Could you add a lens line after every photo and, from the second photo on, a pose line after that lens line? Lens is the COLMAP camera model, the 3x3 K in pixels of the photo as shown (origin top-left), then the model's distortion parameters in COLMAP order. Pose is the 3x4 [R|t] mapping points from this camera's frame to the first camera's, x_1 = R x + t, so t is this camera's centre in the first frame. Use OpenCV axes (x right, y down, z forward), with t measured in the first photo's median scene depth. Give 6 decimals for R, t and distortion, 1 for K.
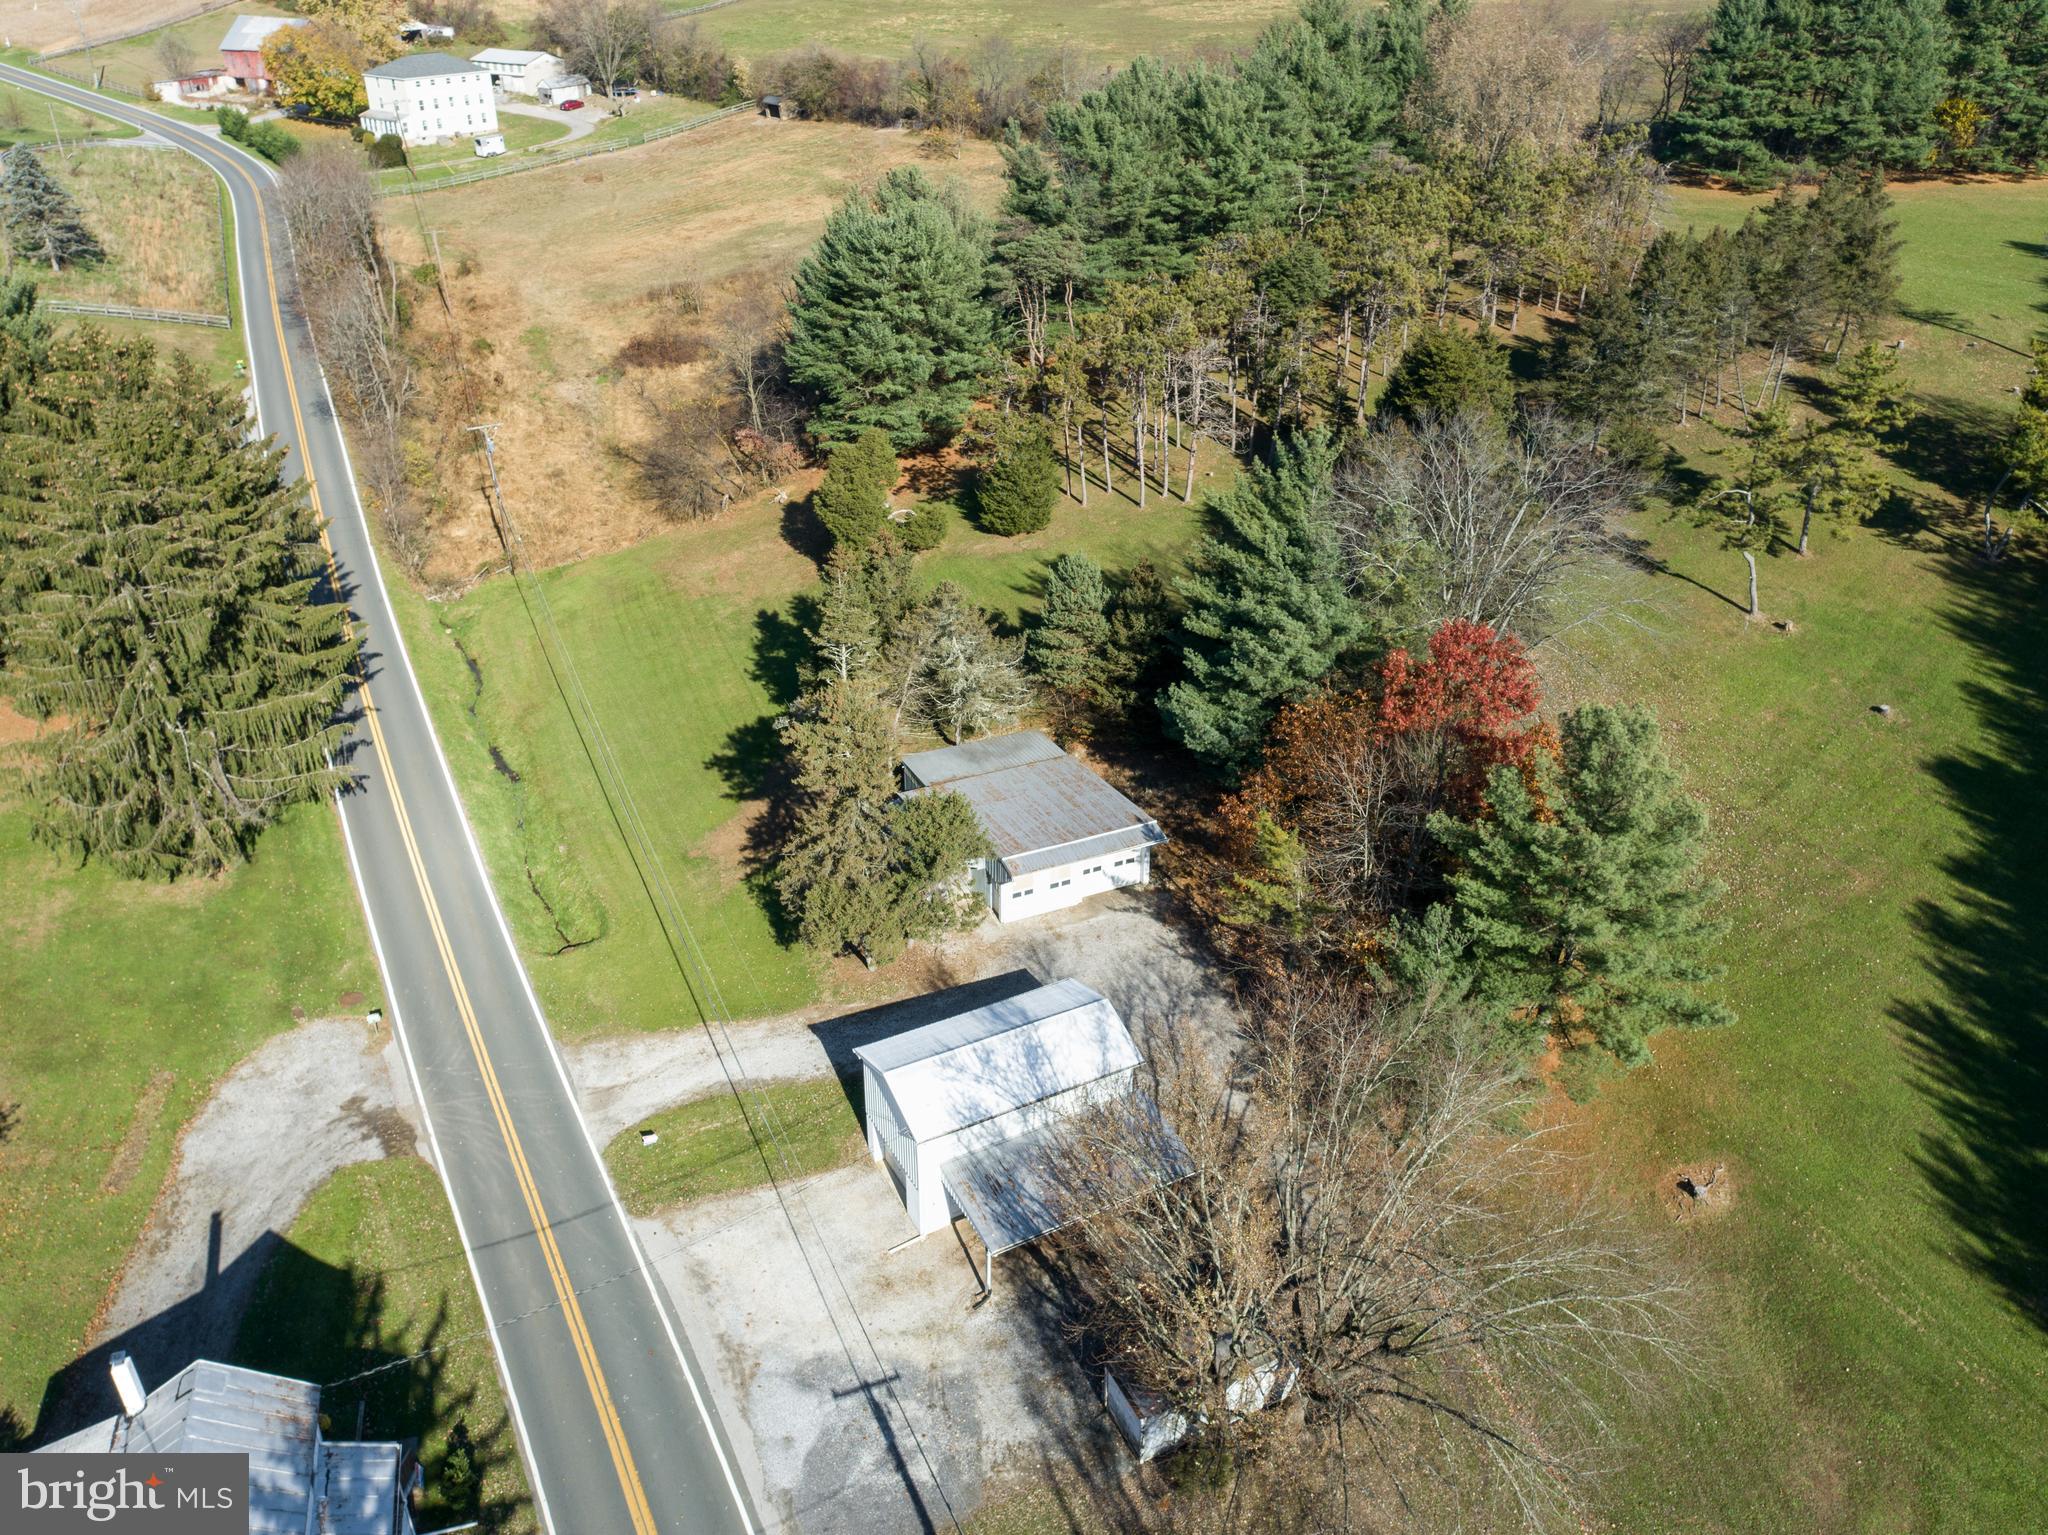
lens RADIAL K [[1572.9, 0, 1022.6], [0, 1572.9, 786.3], [0, 0, 1]] dist [-0.024881, 0.017099]
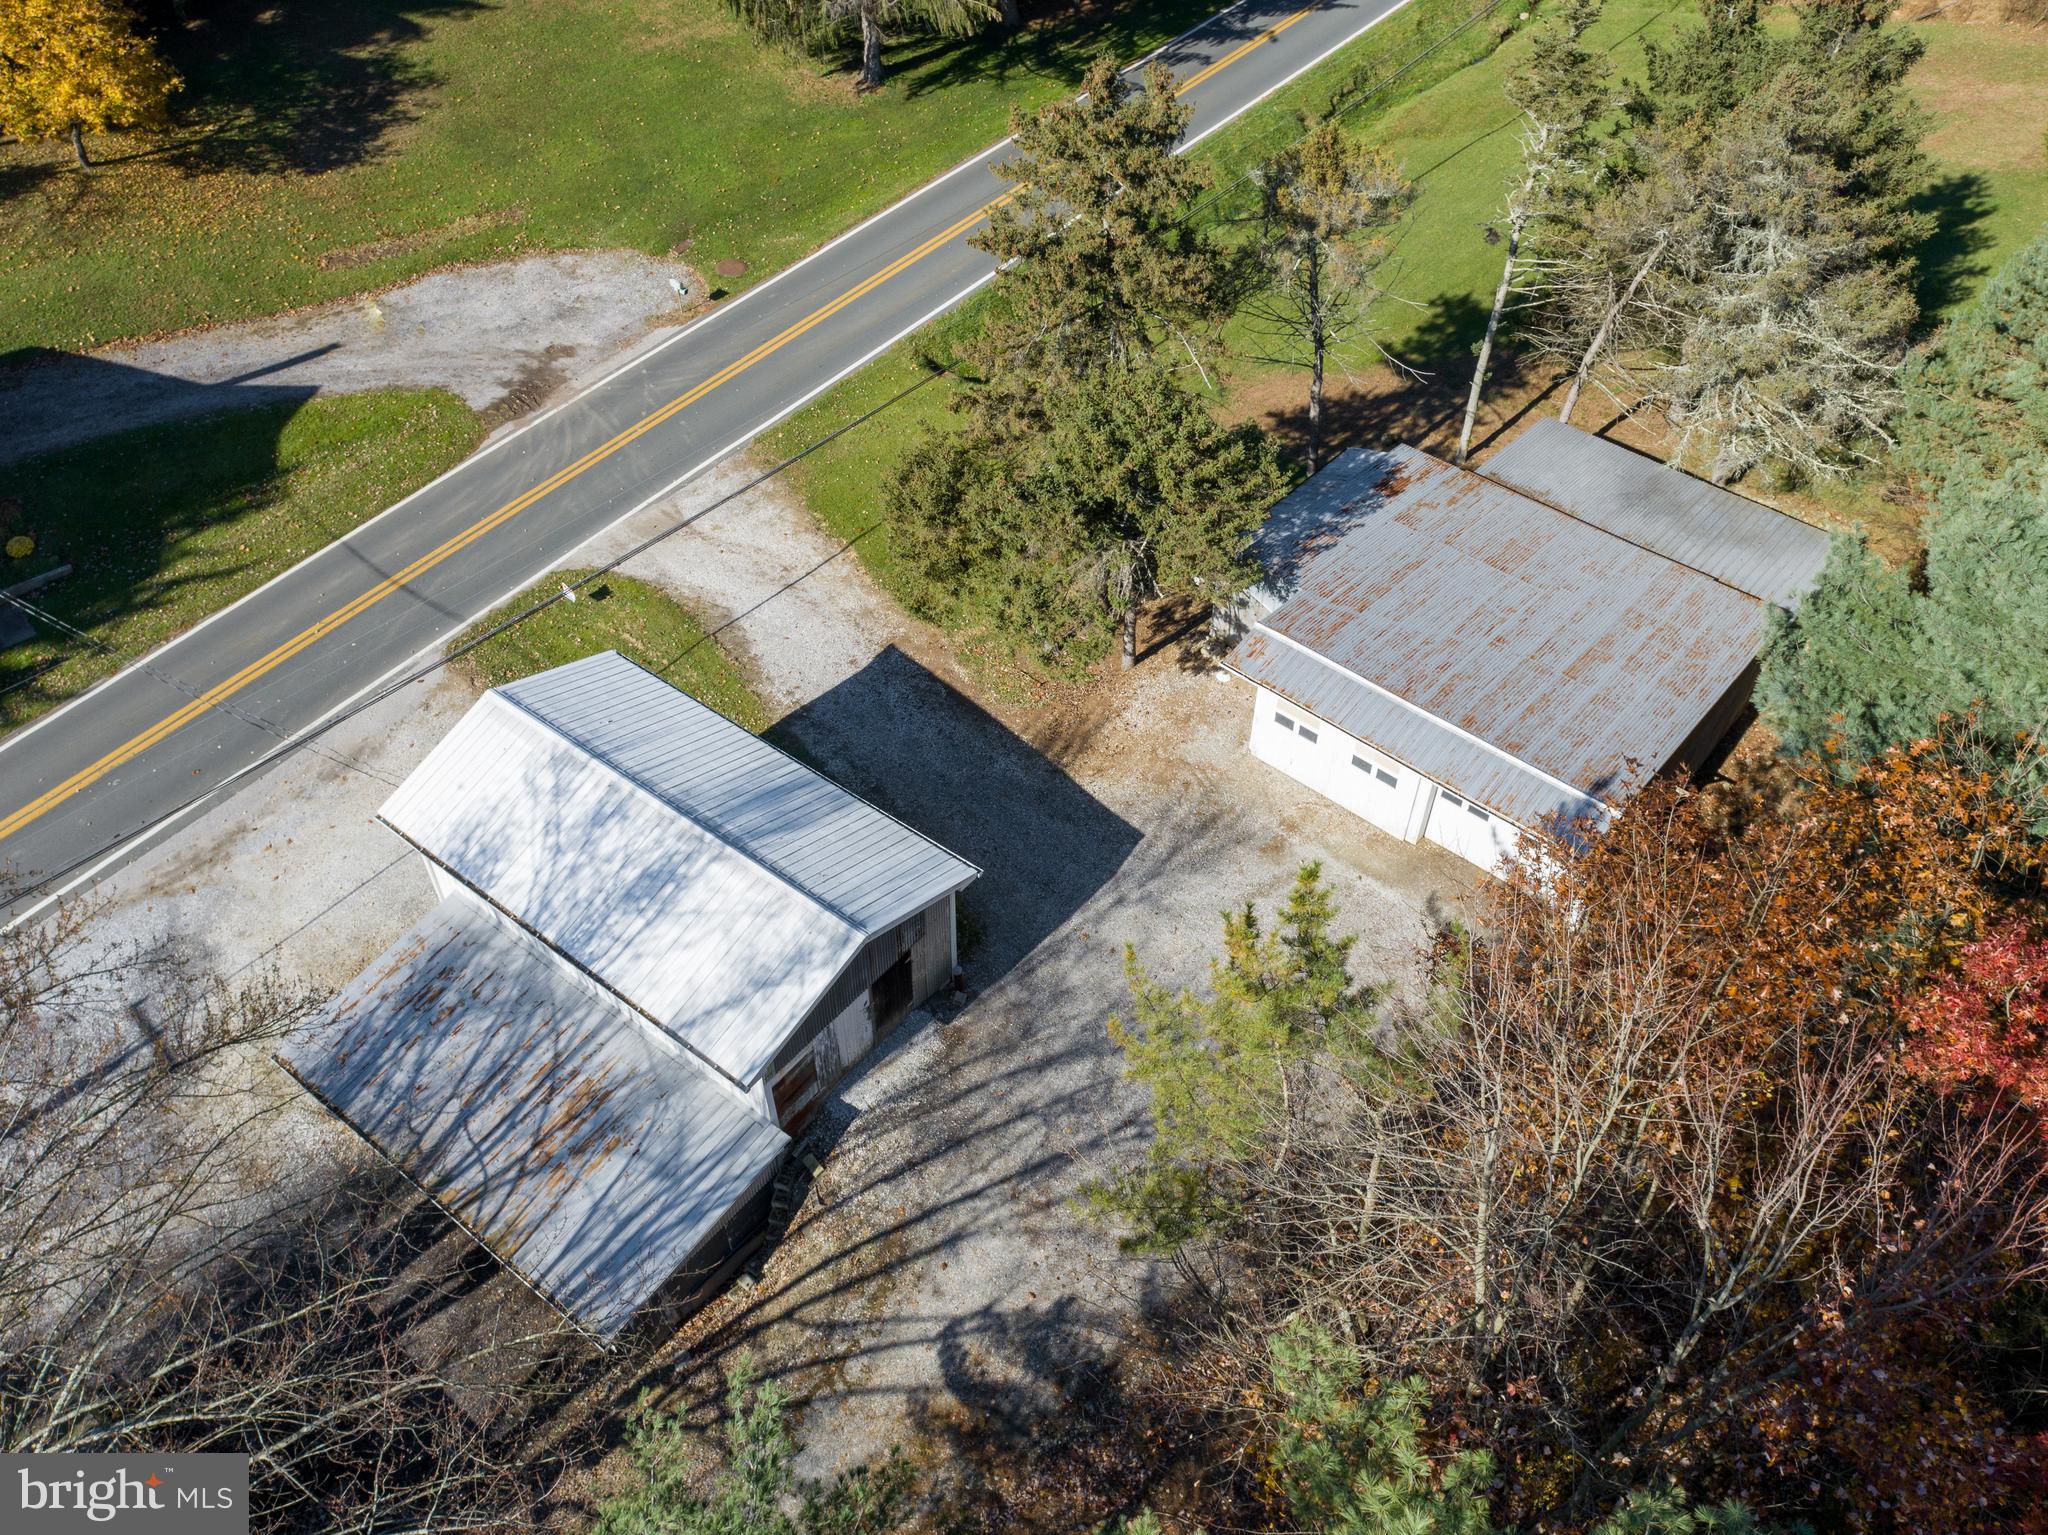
lens RADIAL K [[1572.9, 0, 1020.8], [0, 1572.9, 780.3], [0, 0, 1]] dist [-0.024881, 0.017099]
pose [[0.410338, 0.653831, -0.635711, 0.238755], [-0.464665, 0.749727, 0.471165, -0.087393], [0.784672, 0.102055, 0.611453, 0.592290]]
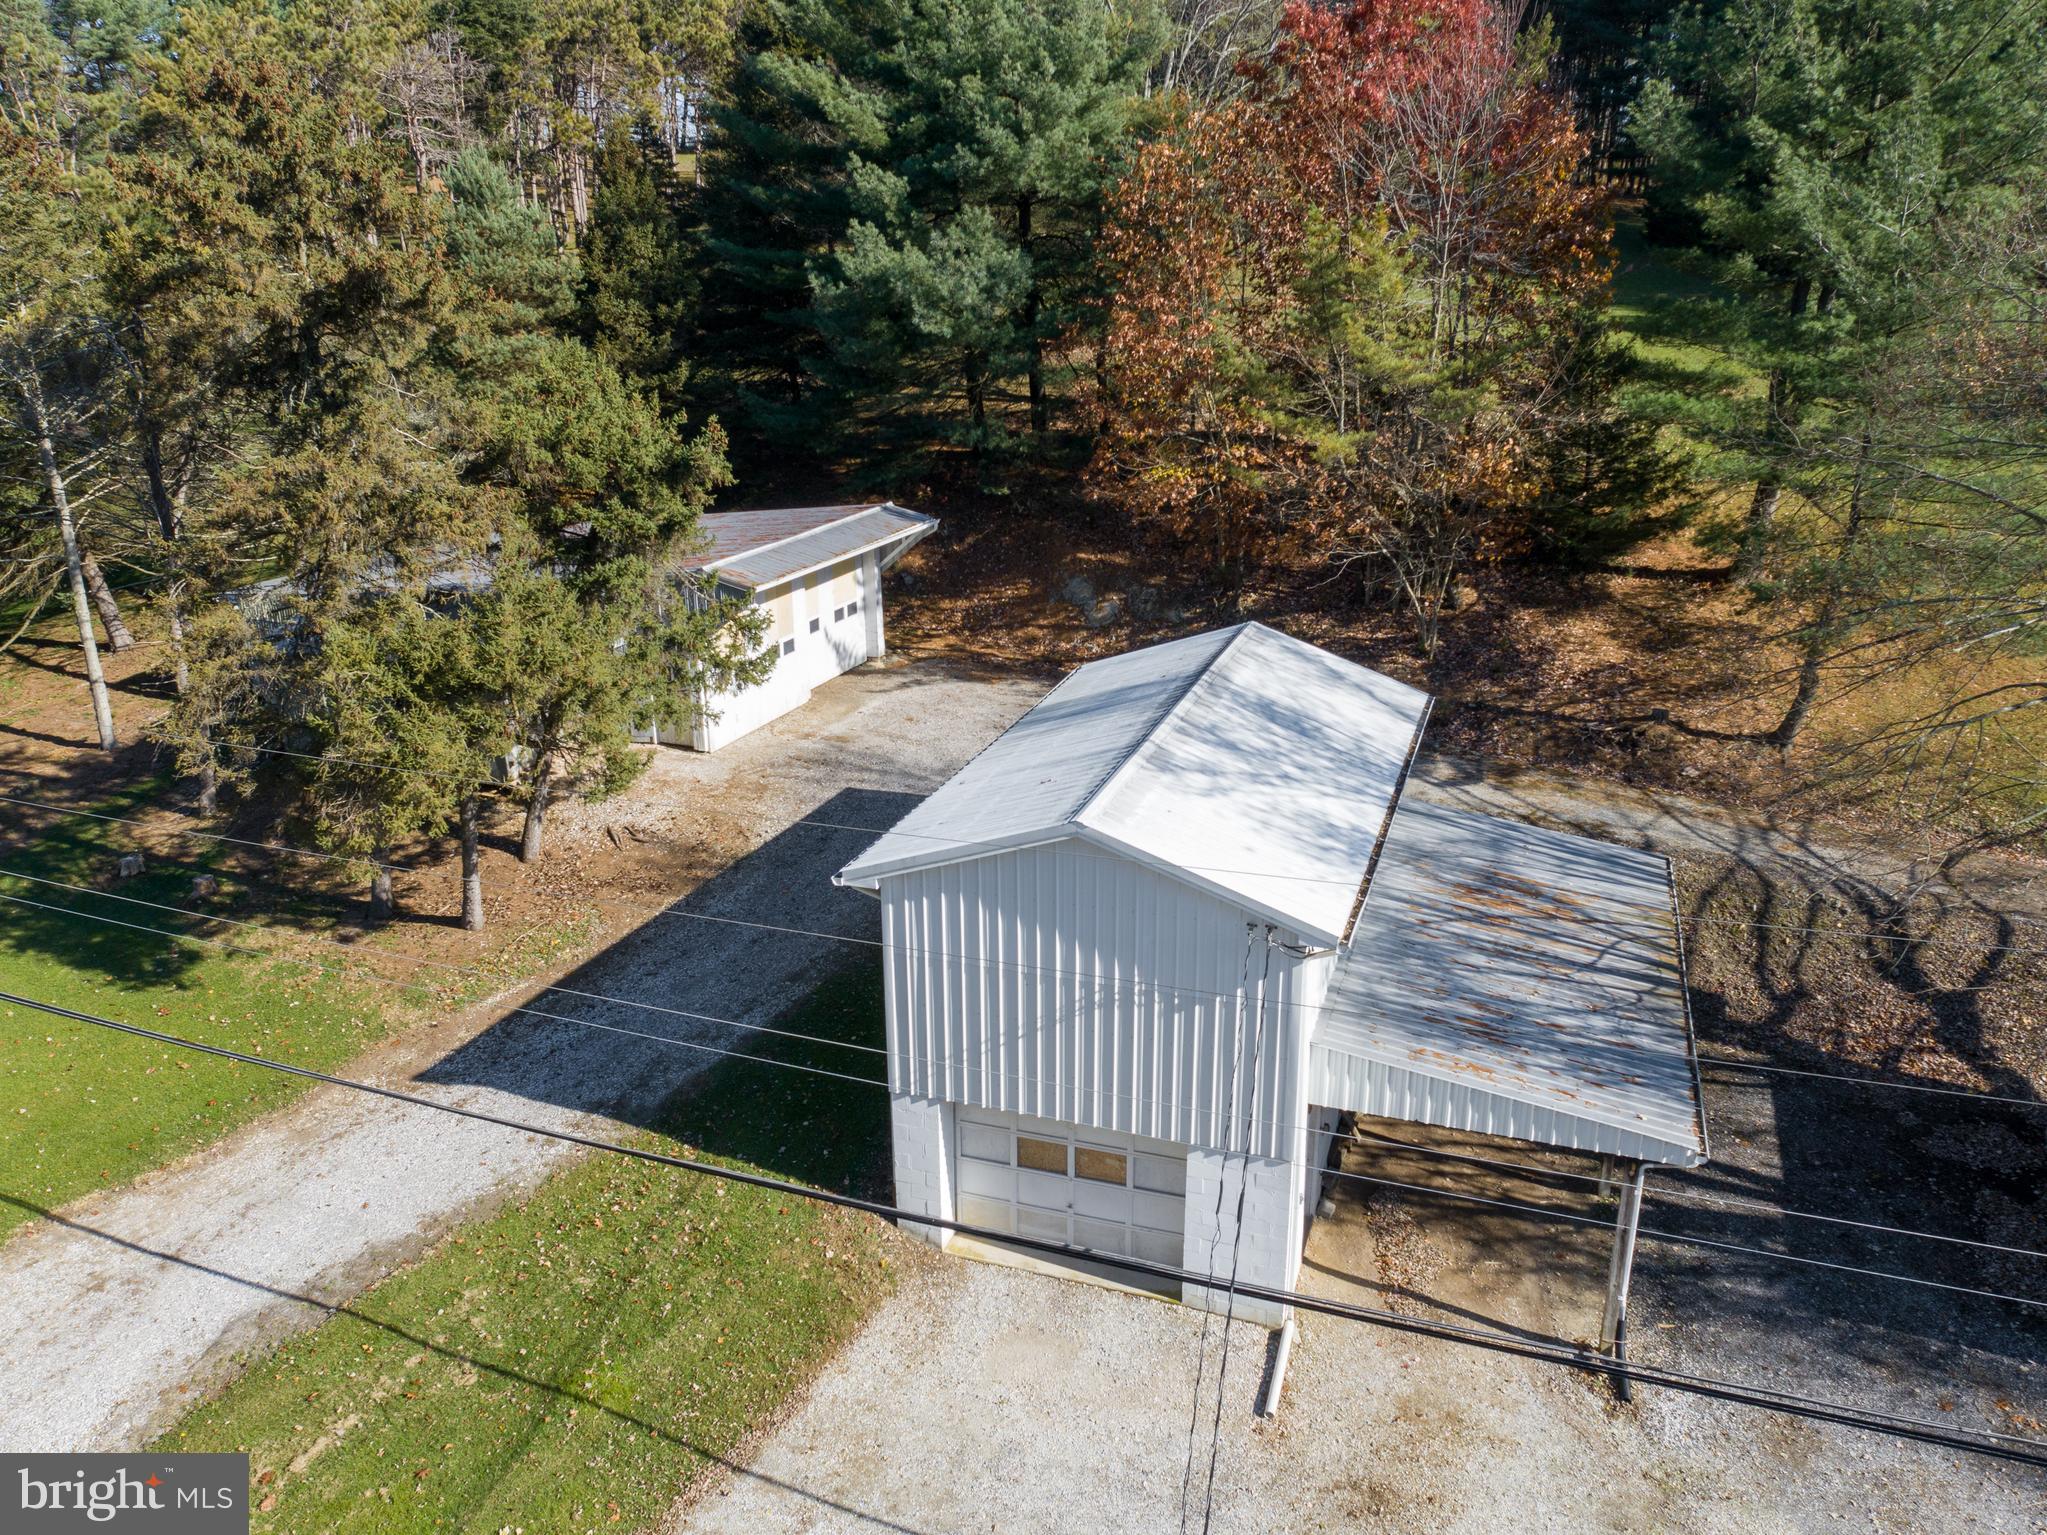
lens RADIAL K [[1572.1, 0, 1034.8], [0, 1572.1, 769.1], [0, 0, 1]] dist [-0.024881, 0.017099]
pose [[0.728759, -0.235767, 0.642904, -0.203622], [0.358199, 0.931417, -0.064462, 0.136611], [-0.583613, 0.277265, 0.763230, 0.558729]]
